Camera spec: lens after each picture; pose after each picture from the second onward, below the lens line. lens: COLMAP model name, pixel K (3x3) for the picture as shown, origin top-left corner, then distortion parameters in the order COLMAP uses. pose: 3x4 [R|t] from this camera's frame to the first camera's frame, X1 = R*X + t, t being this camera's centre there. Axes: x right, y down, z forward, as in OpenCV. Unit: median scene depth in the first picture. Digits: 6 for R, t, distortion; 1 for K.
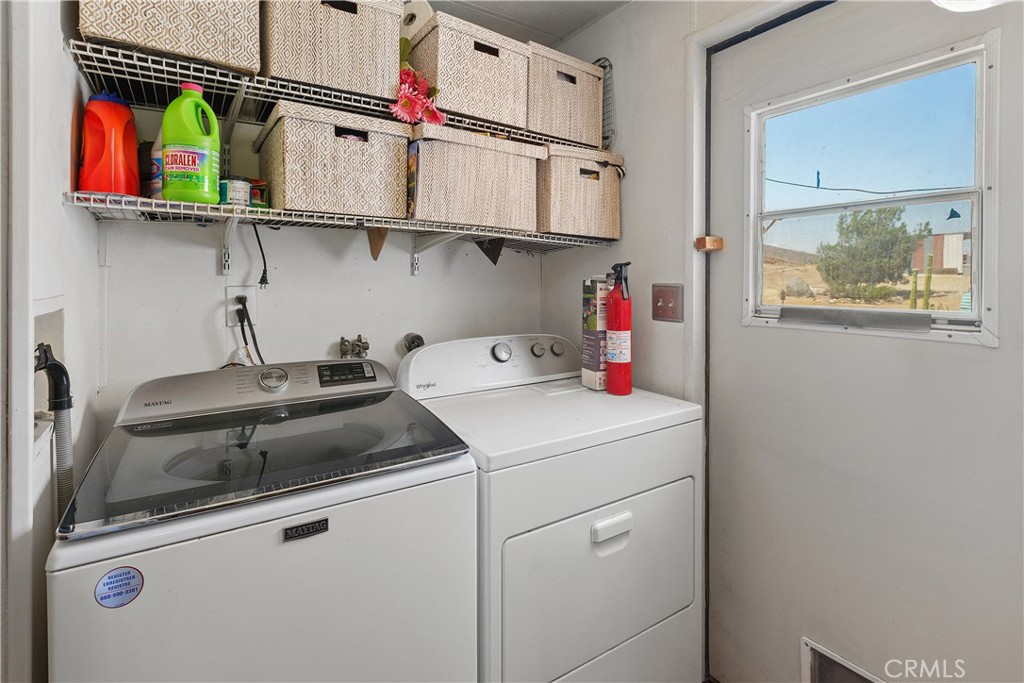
lens RADIAL K [[476.3, 0, 511.9], [0, 476.3, 278.9], [0, 0, 1]] dist [-0.003534, 0.001225]
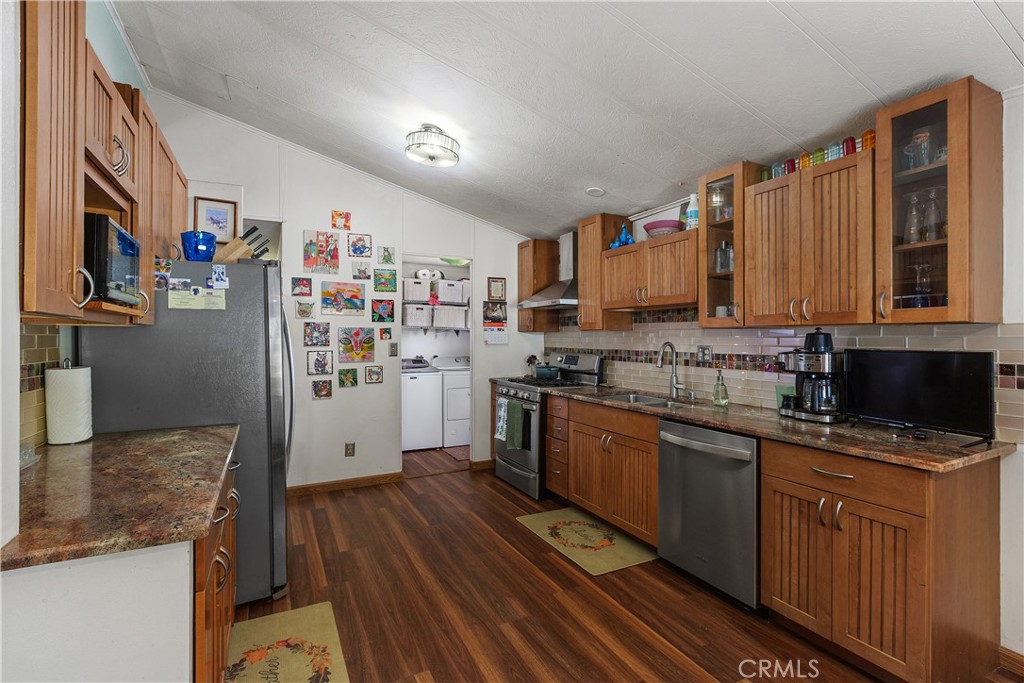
lens RADIAL K [[476.3, 0, 511.9], [0, 476.3, 333.5], [0, 0, 1]] dist [-0.003534, 0.001225]
pose [[0.990391, 0.000865, -0.138291, 1.160737], [-0.004103, 0.999724, -0.023131, 0.040027], [0.138233, 0.023476, 0.990122, -3.370645]]
